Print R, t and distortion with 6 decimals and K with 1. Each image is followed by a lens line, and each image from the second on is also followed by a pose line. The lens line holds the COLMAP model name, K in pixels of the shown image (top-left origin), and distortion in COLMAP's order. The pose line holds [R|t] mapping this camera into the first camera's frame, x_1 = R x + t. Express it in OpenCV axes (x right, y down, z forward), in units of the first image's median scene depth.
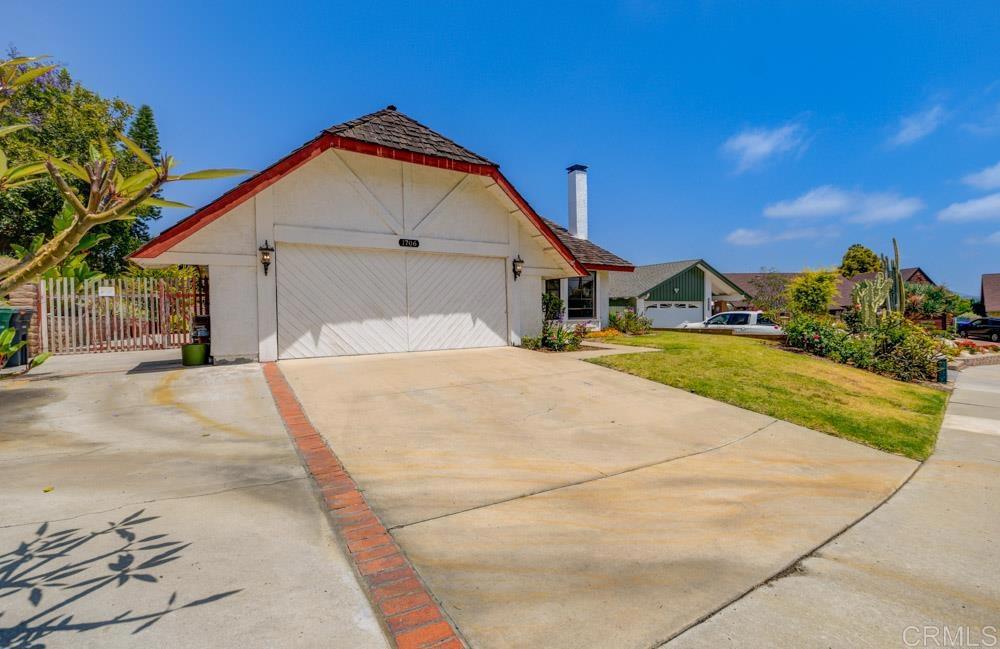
lens RADIAL K [[453.0, 0, 500.5], [0, 453.0, 322.1], [0, 0, 1]] dist [-0.005351, -0.002217]
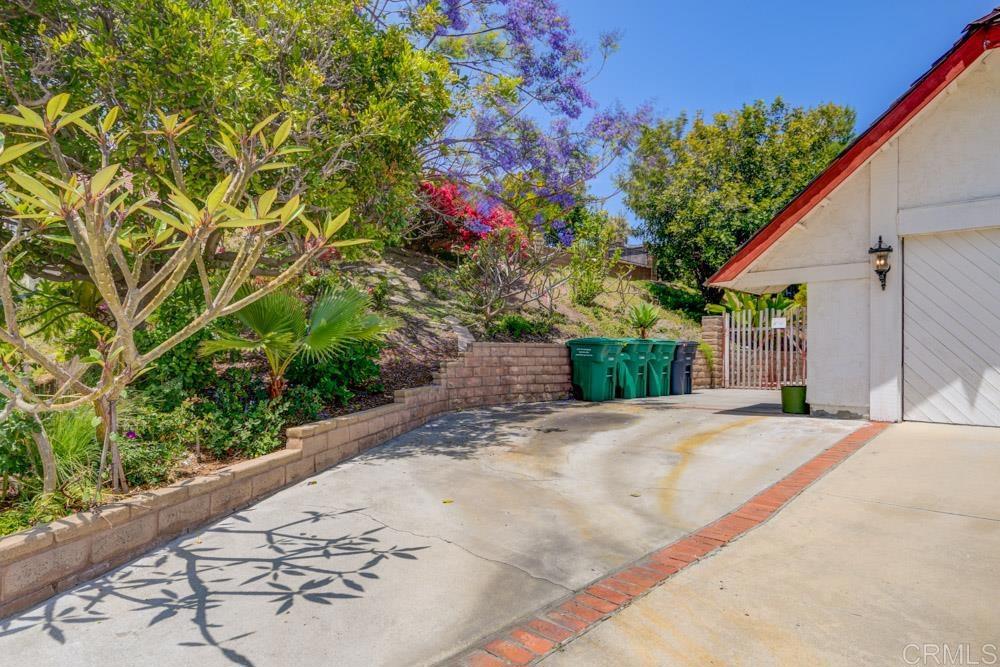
lens RADIAL K [[573.9, 0, 501.4], [0, 573.9, 333.0], [0, 0, 1]] dist [0.027504, -0.005325]
pose [[0.302719, -0.014743, -0.952966, 0.280555], [-0.030545, 0.999217, -0.025162, -0.004834], [0.952590, 0.036725, 0.302031, 0.517363]]
